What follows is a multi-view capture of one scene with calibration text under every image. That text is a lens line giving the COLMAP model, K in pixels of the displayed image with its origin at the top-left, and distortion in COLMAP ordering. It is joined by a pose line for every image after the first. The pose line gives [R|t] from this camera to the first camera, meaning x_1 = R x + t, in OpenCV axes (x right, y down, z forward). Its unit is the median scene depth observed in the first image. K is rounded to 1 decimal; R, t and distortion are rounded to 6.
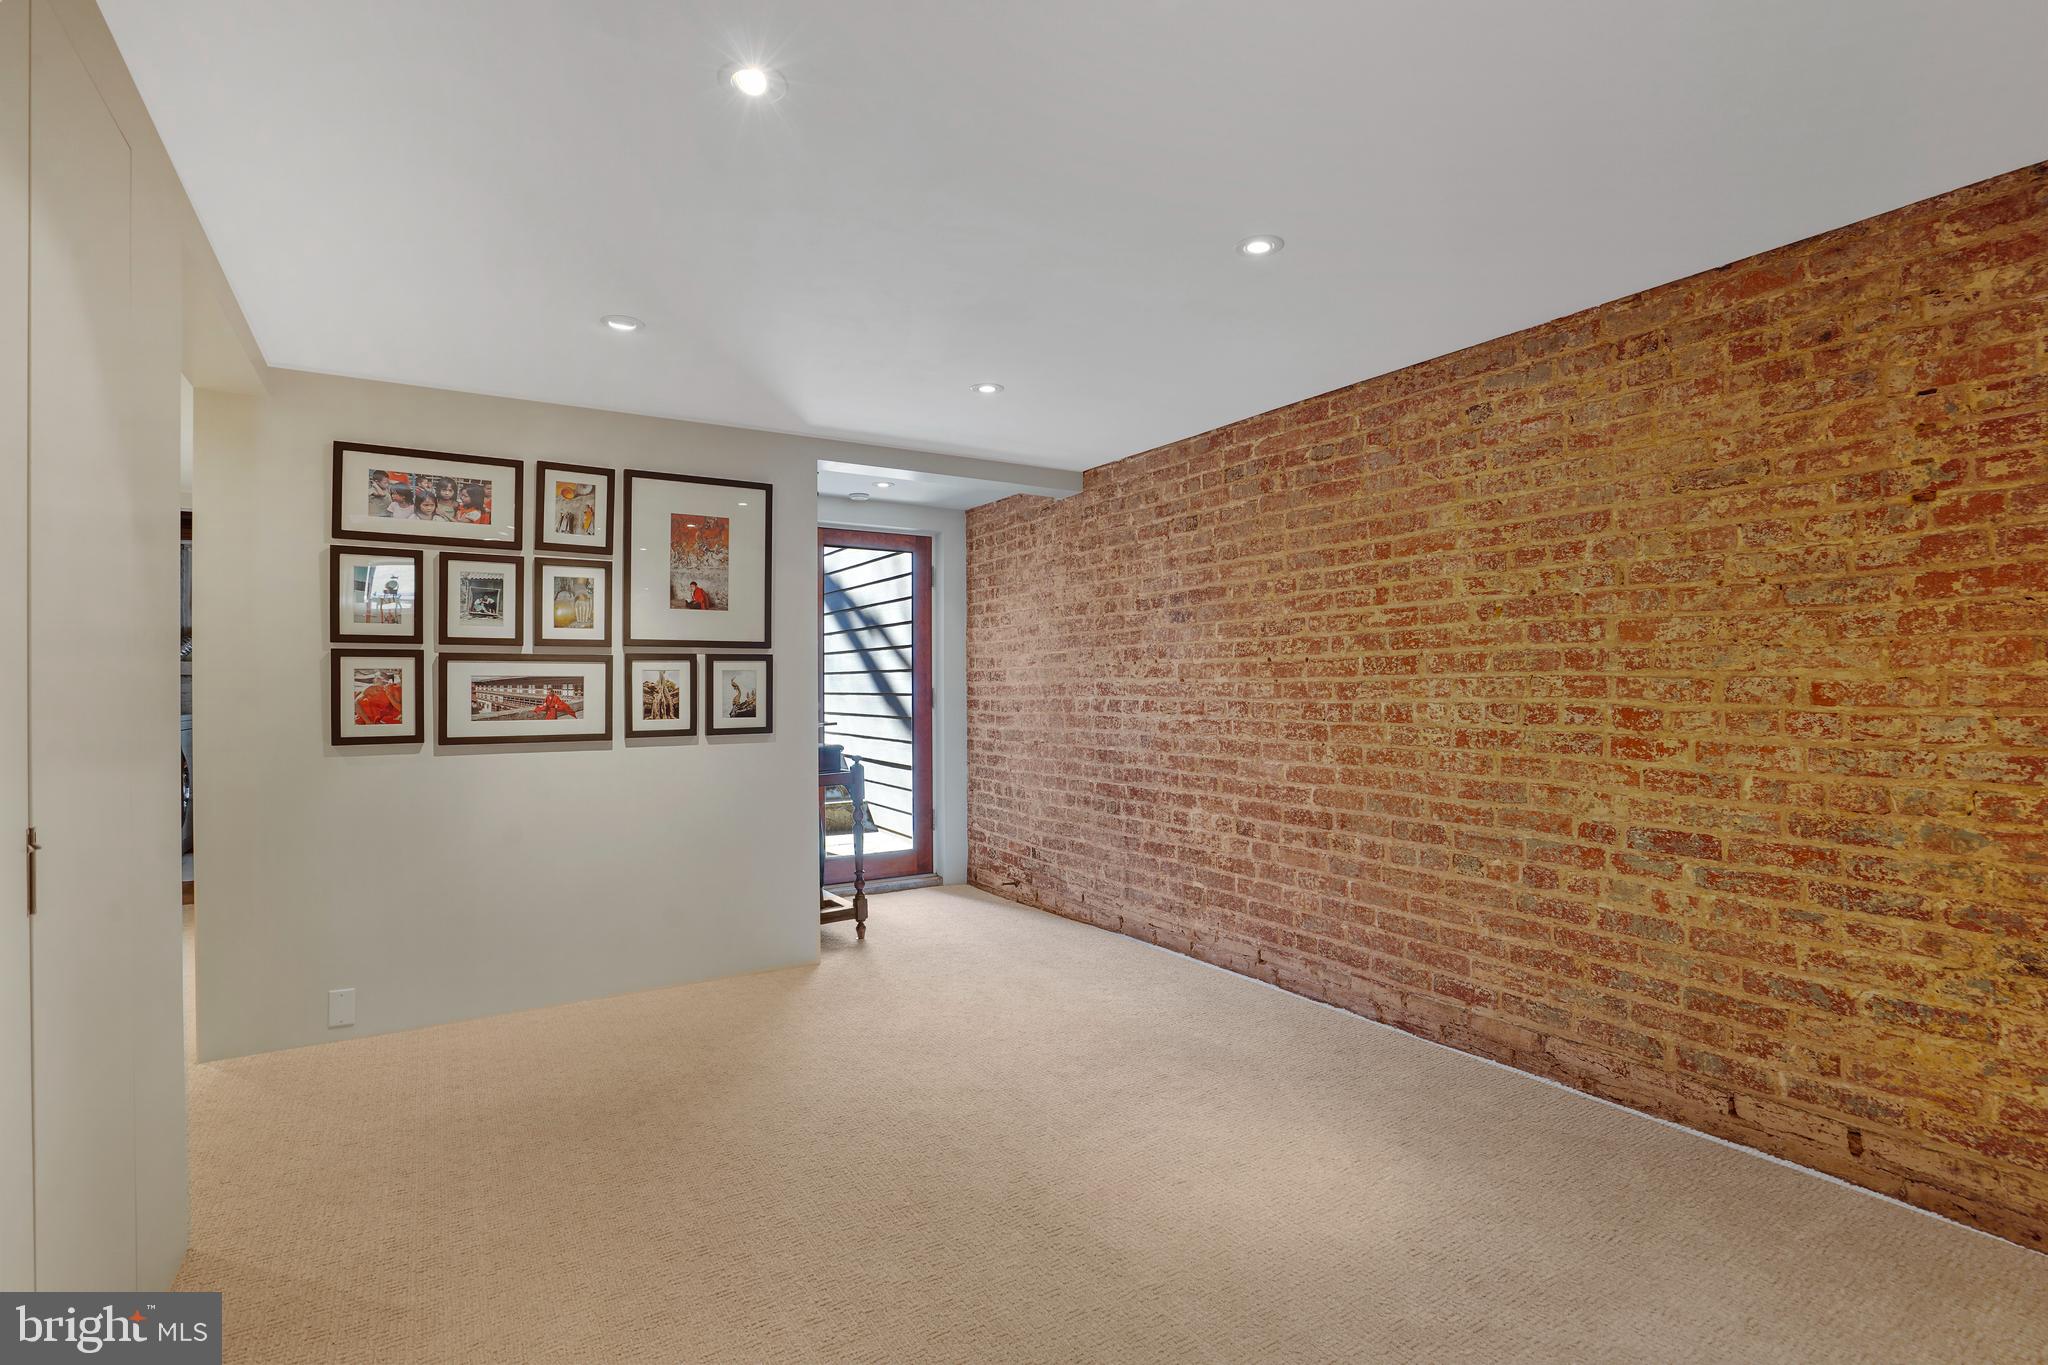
lens RADIAL K [[950.1, 0, 1019.1], [0, 950.1, 687.8], [0, 0, 1]] dist [-0.052785, 0.019801]
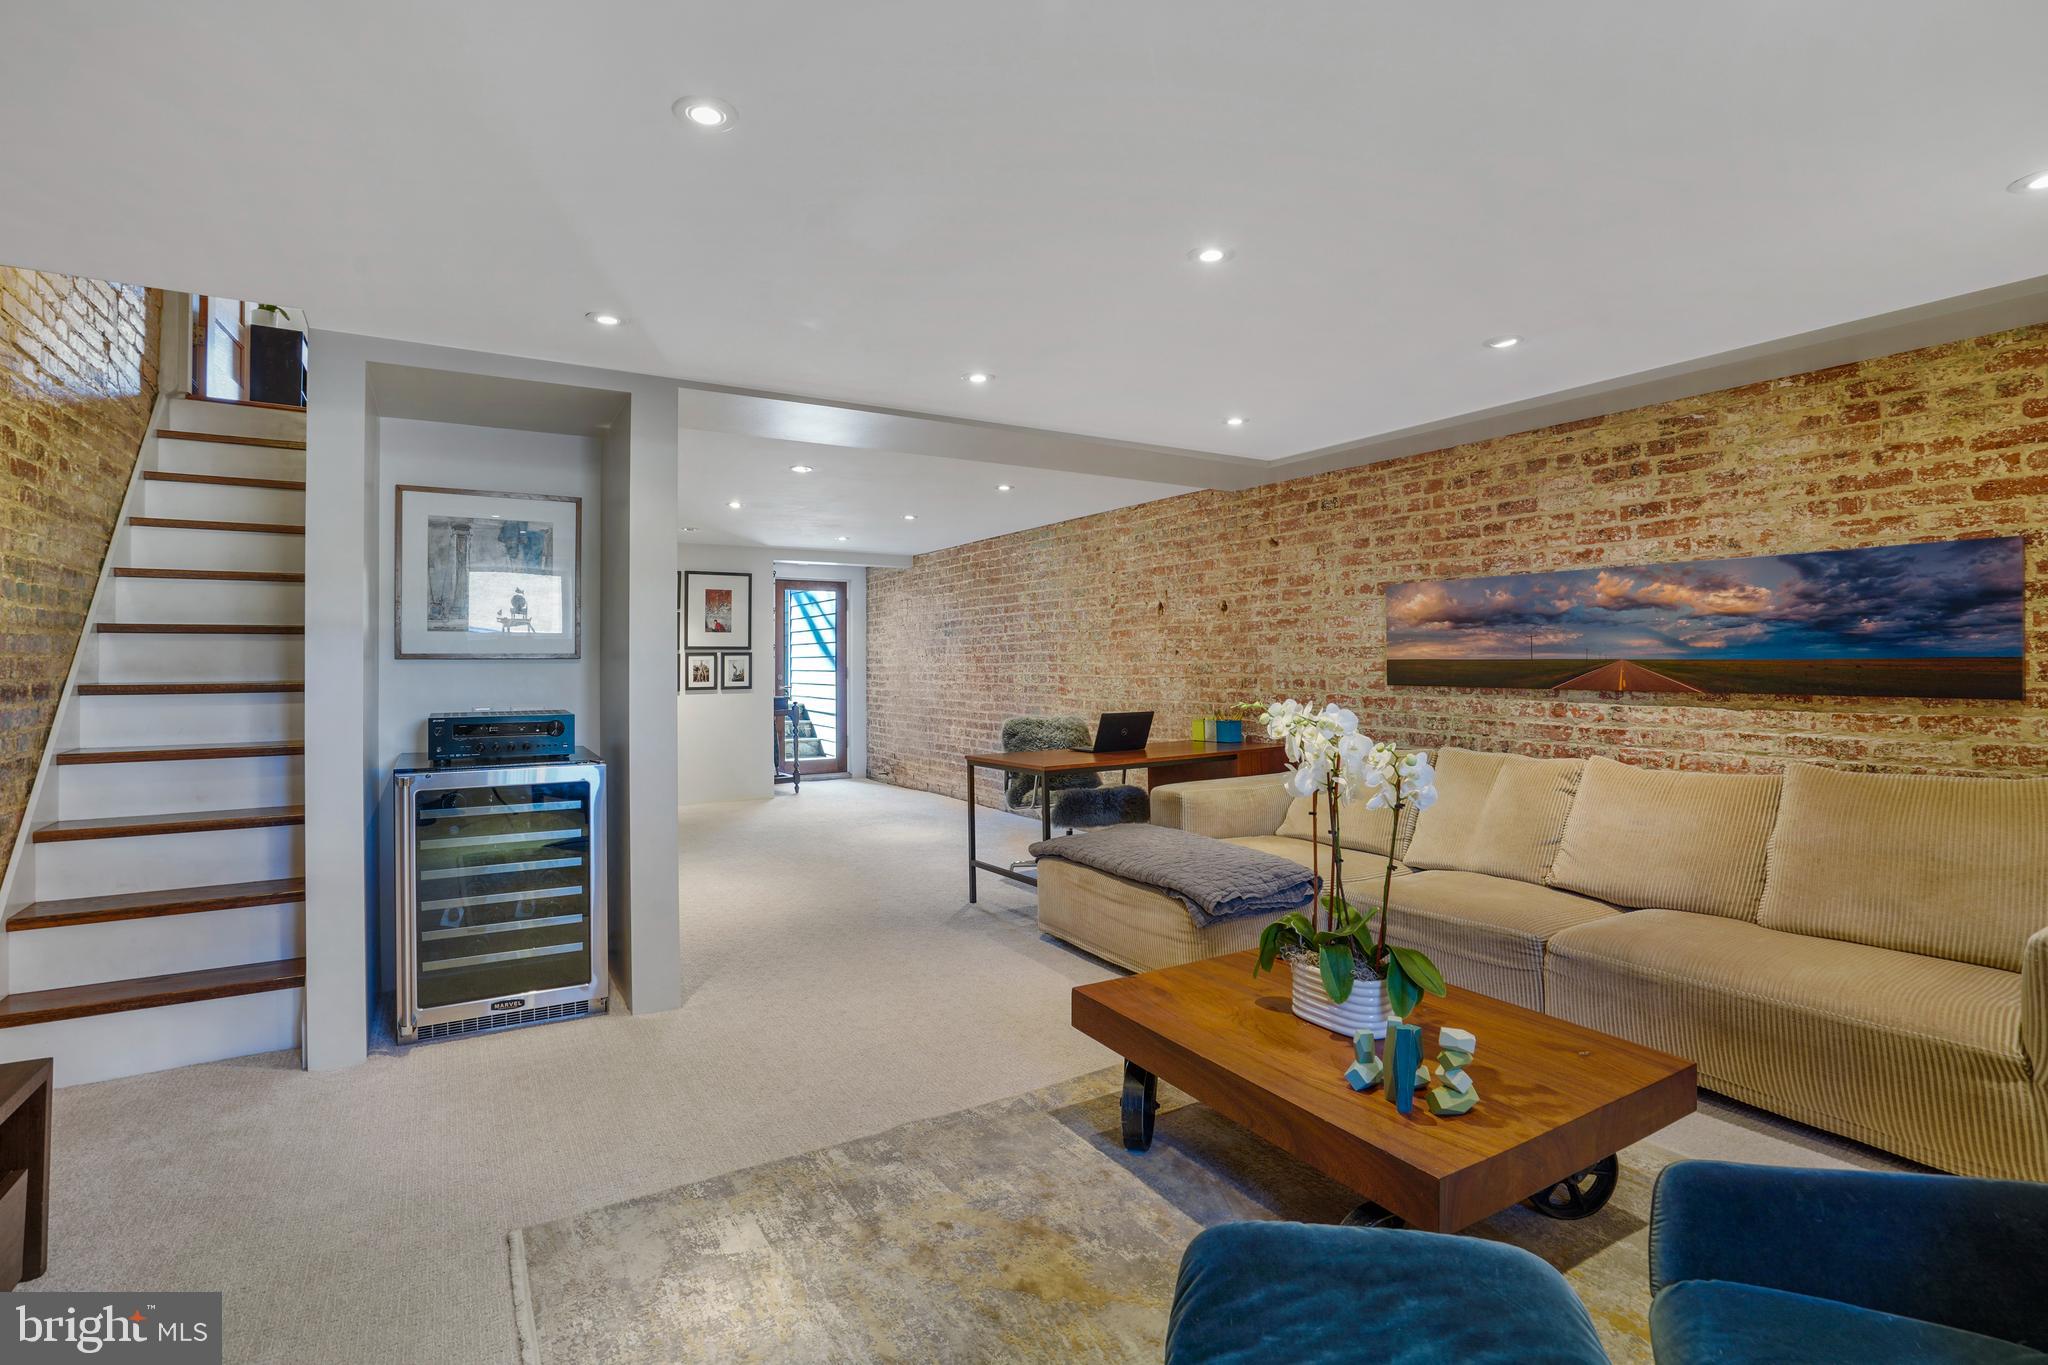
lens RADIAL K [[950.1, 0, 995.5], [0, 950.1, 660.4], [0, 0, 1]] dist [-0.052785, 0.019801]
pose [[0.999429, -0.000270, -0.033779, 0.375106], [0.000129, 0.999991, -0.004152, -0.008278], [0.033780, 0.004145, 0.999421, -1.160929]]
